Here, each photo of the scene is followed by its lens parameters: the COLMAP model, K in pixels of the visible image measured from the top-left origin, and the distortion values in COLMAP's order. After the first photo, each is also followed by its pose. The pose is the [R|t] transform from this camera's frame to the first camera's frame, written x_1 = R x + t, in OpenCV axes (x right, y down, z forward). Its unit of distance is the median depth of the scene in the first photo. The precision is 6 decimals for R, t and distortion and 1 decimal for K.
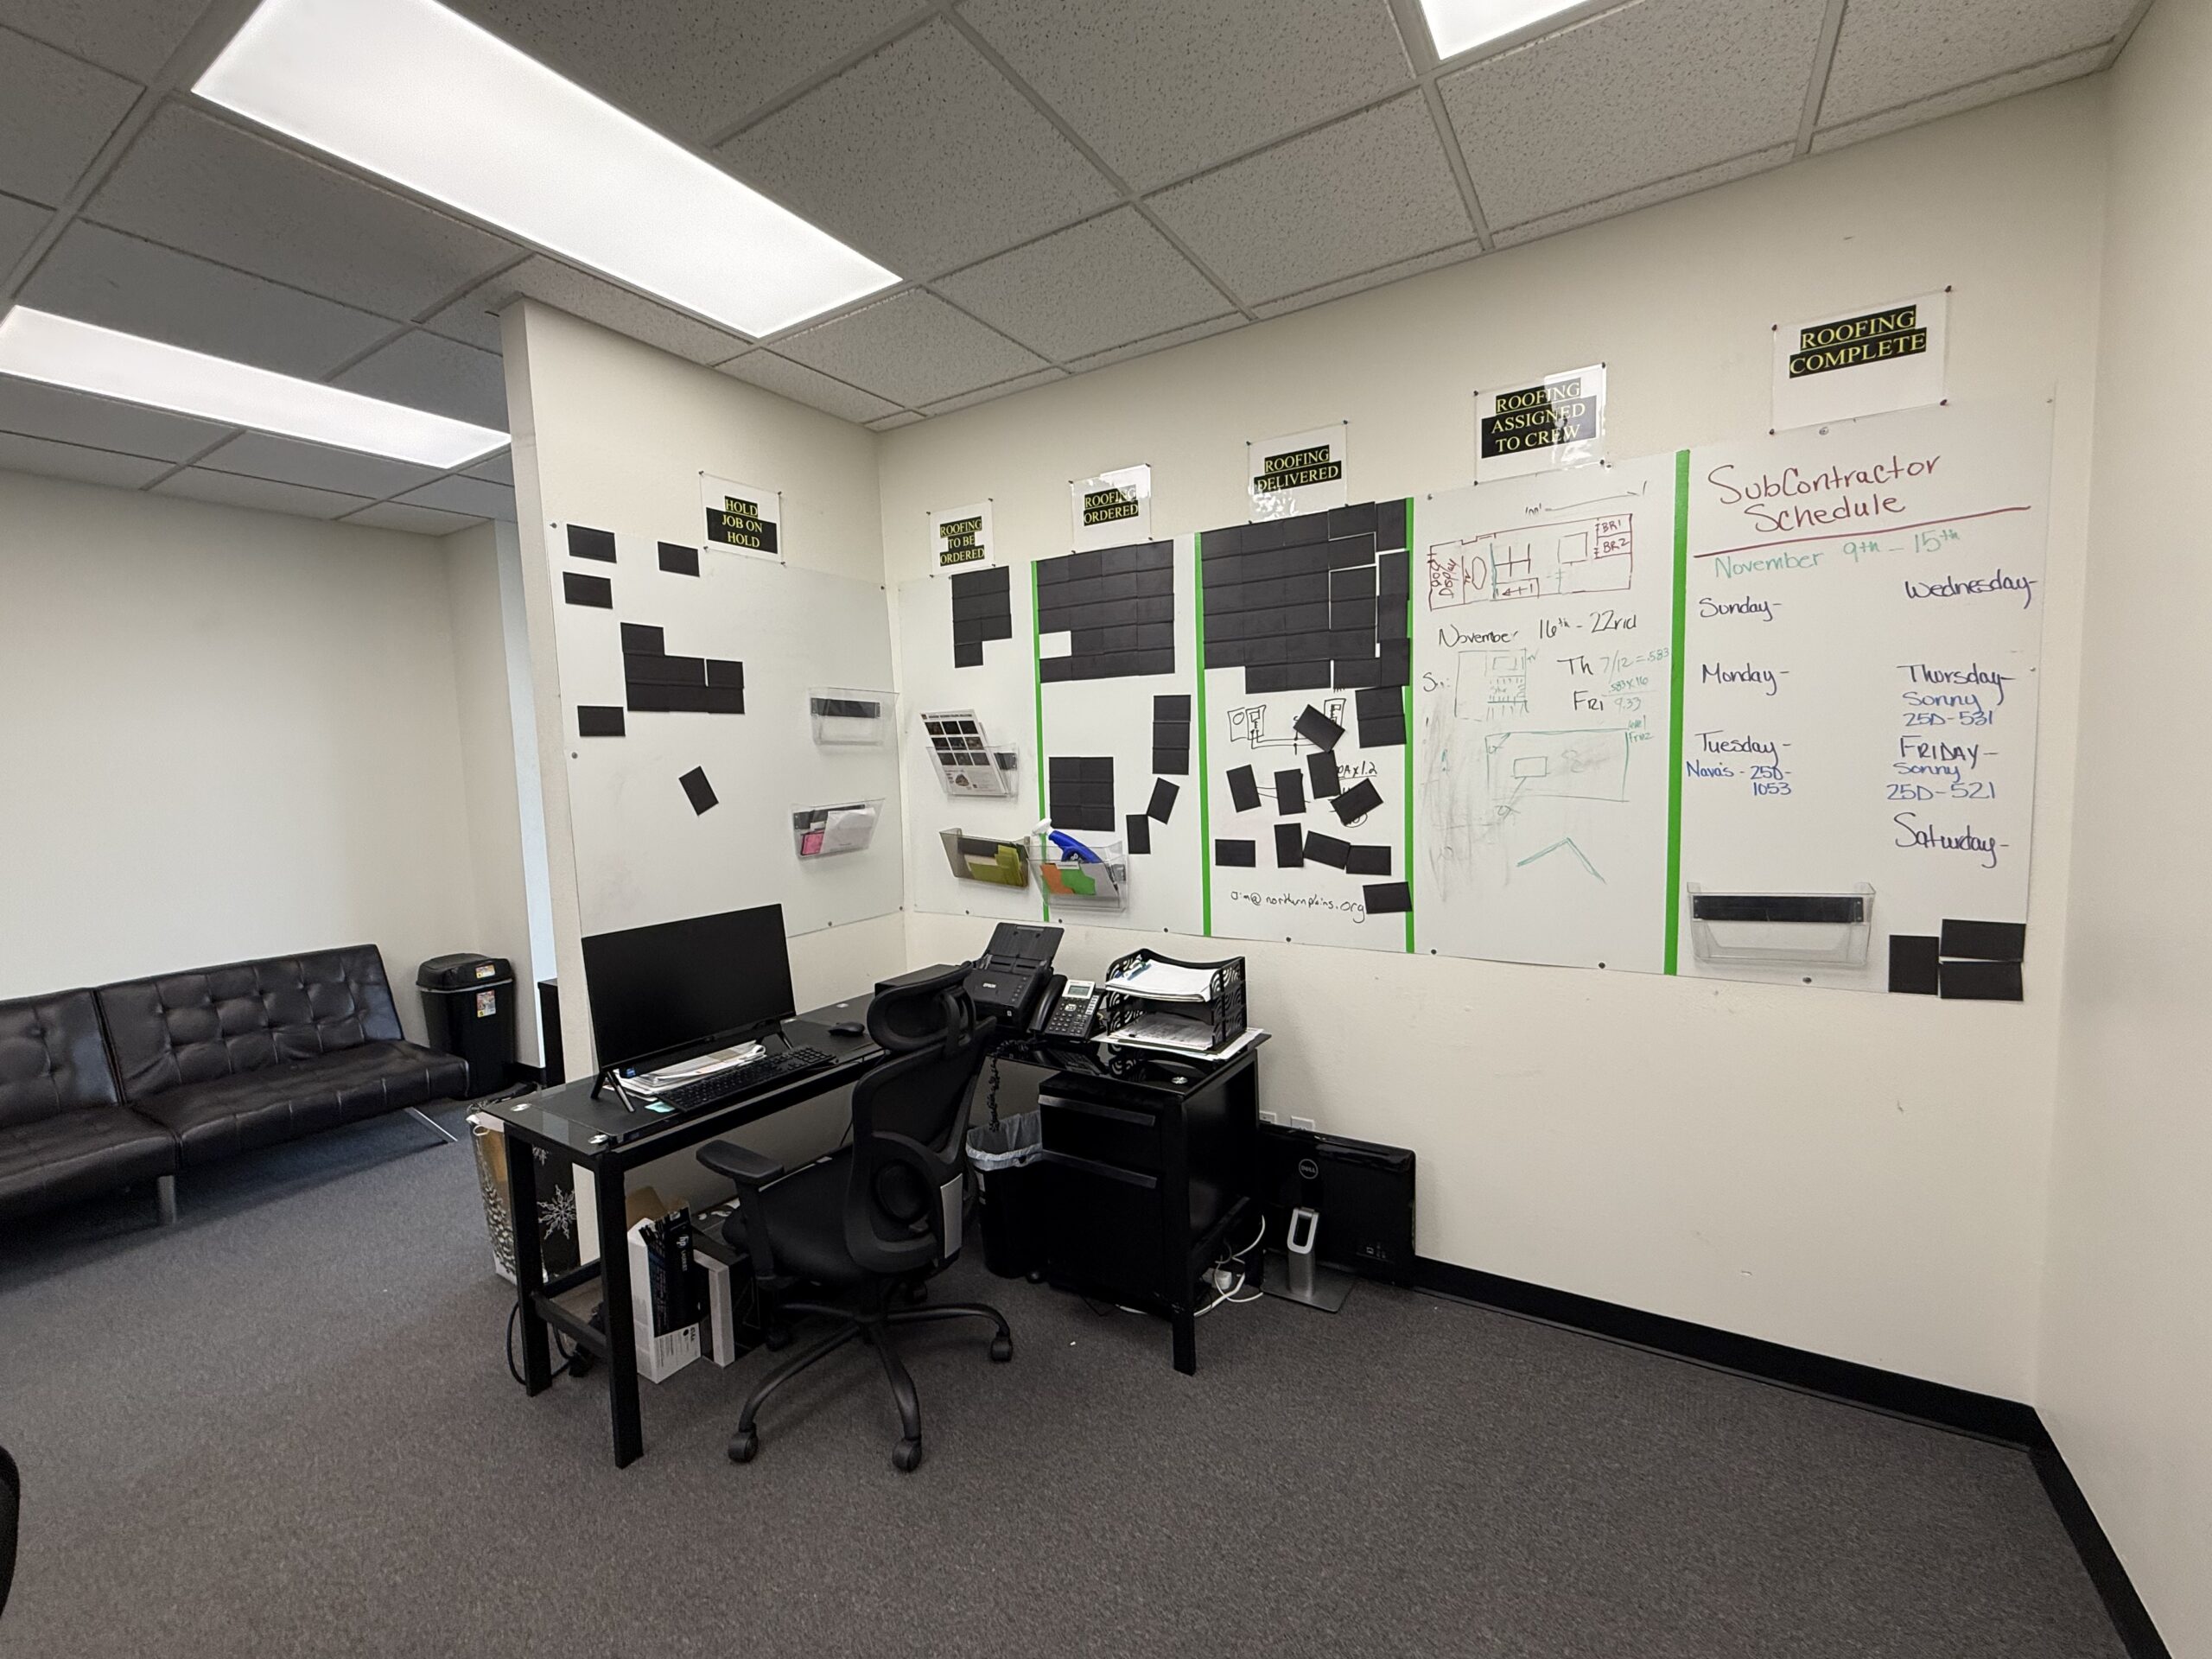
lens RADIAL K [[887.5, 0, 1112.2], [0, 887.5, 838.7], [0, 0, 1]] dist [-0.004045, -0.000167]
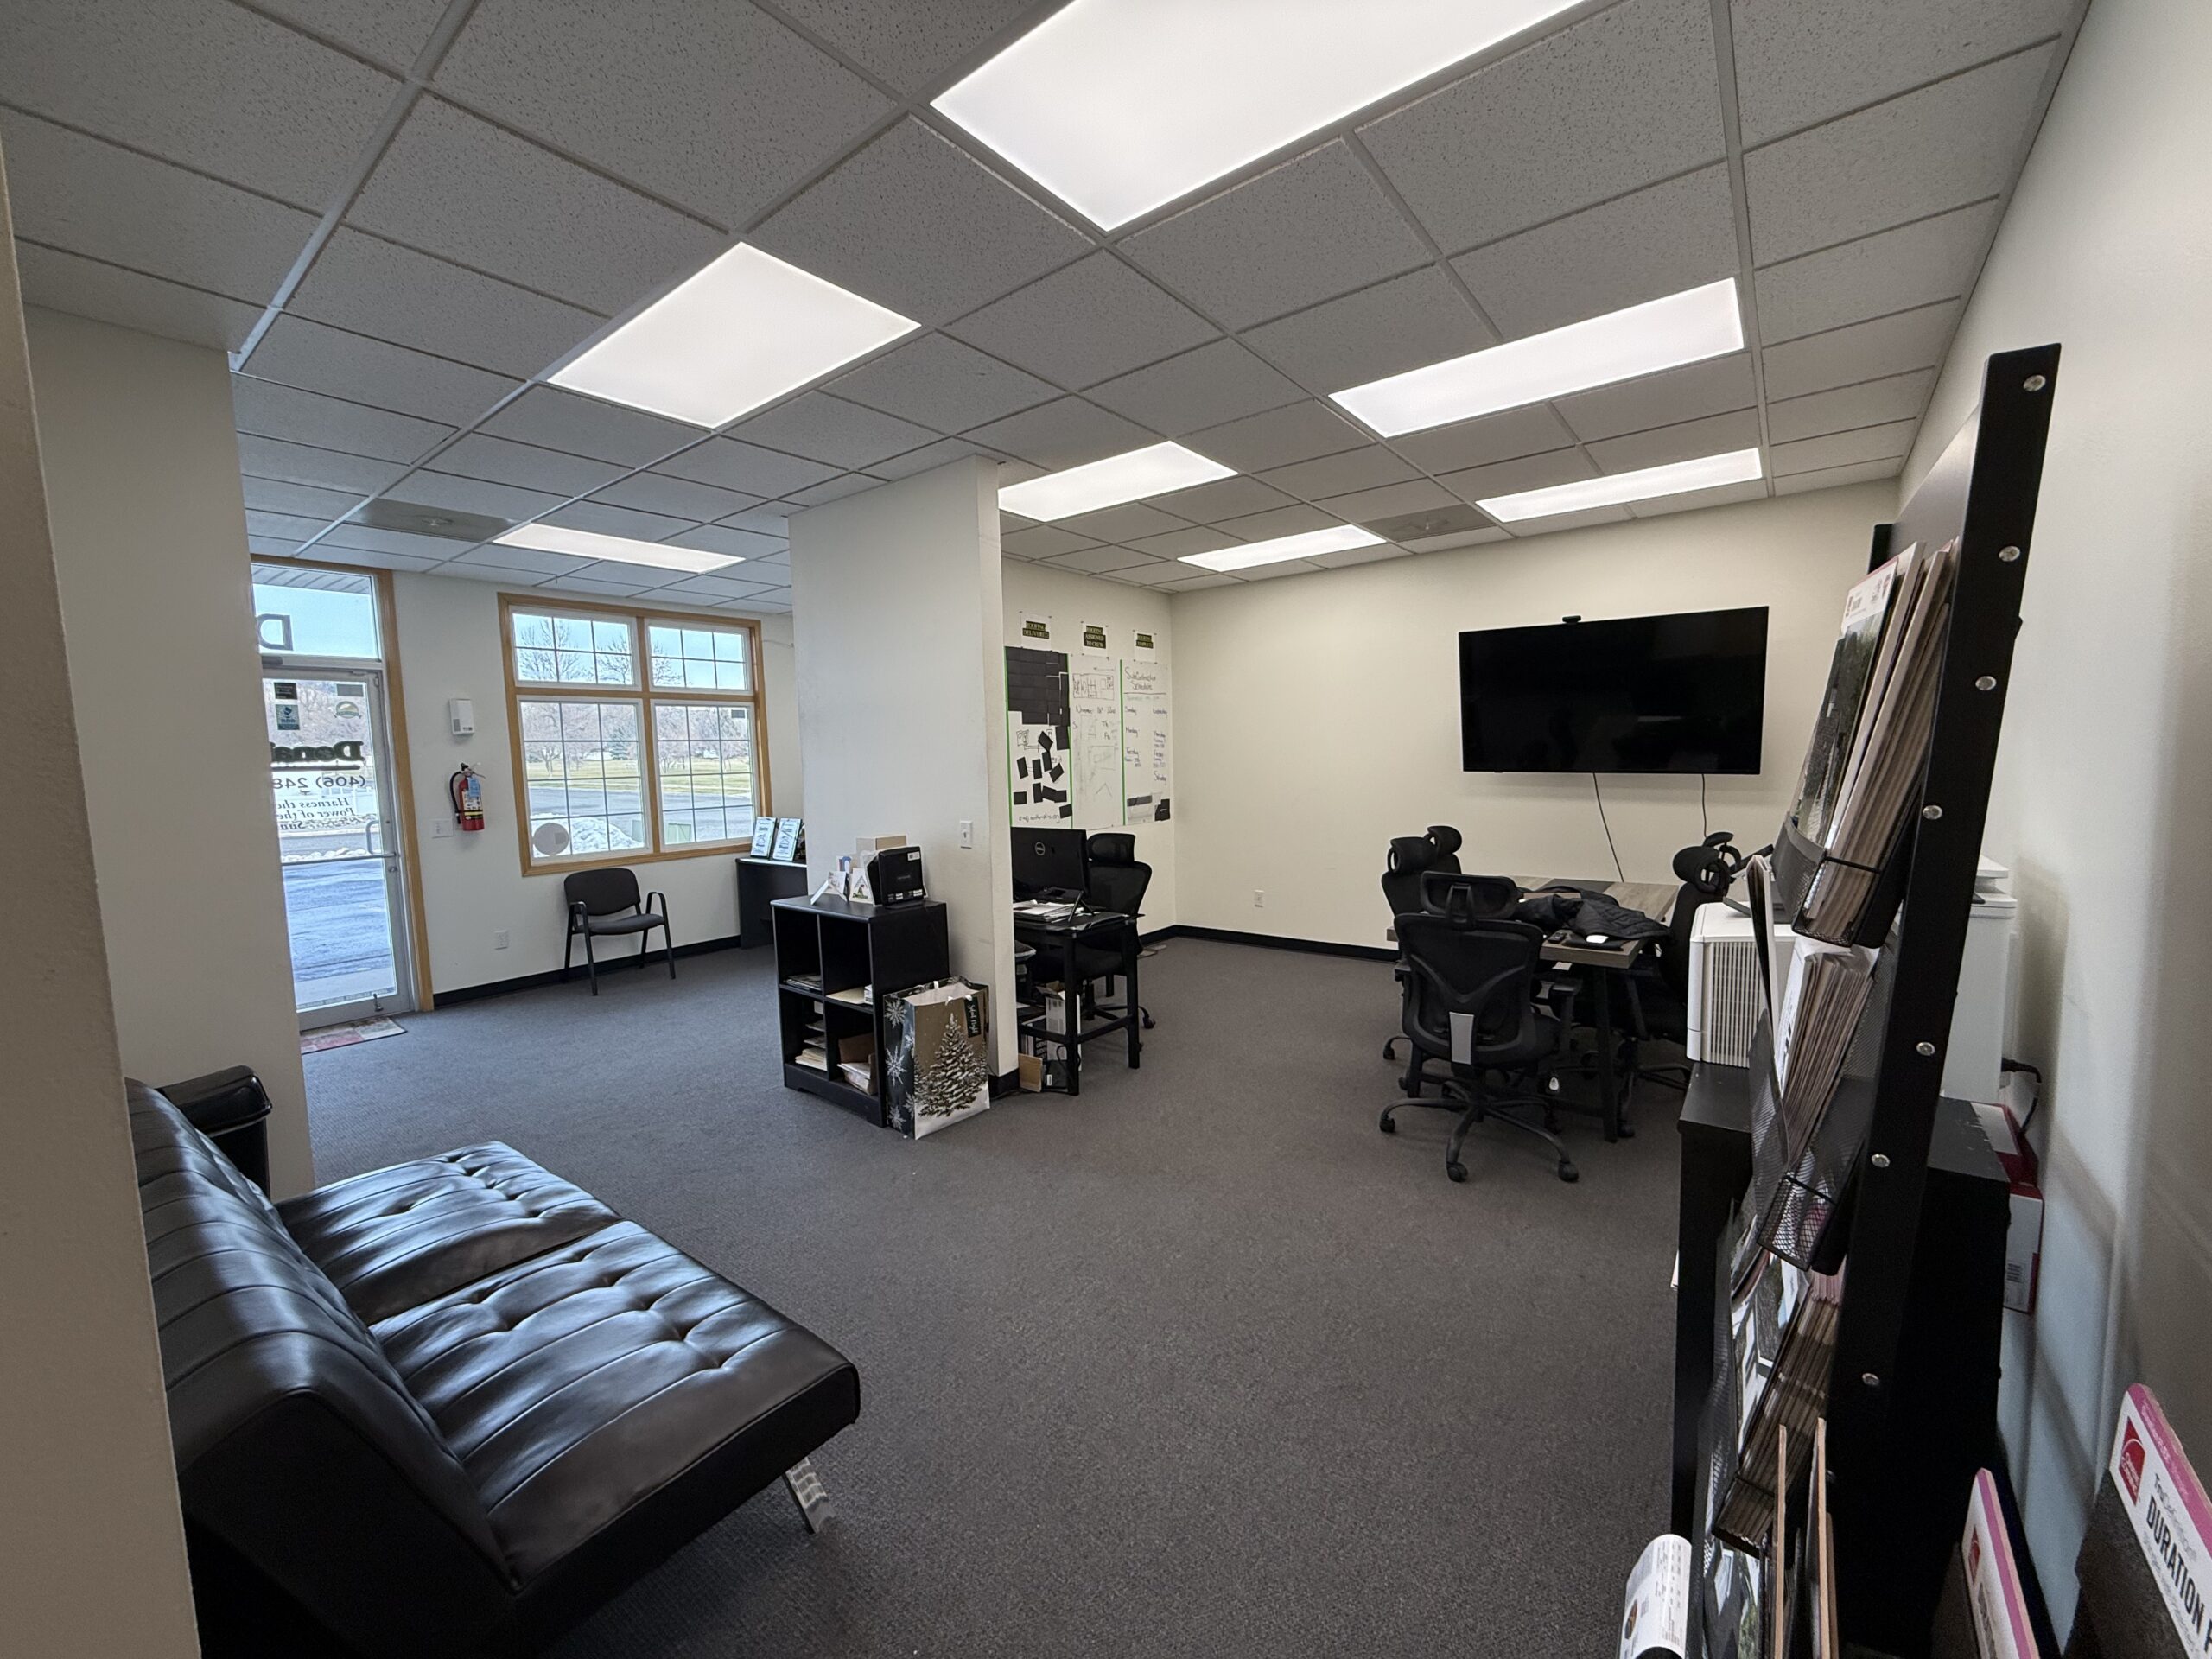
lens RADIAL K [[887.5, 0, 1120.0], [0, 887.5, 832.2], [0, 0, 1]] dist [-0.004045, -0.000167]
pose [[0.113276, -0.056831, 0.991937, -2.128660], [0.111117, 0.992824, 0.044193, 0.032489], [-0.987331, 0.105215, 0.118778, 0.566576]]
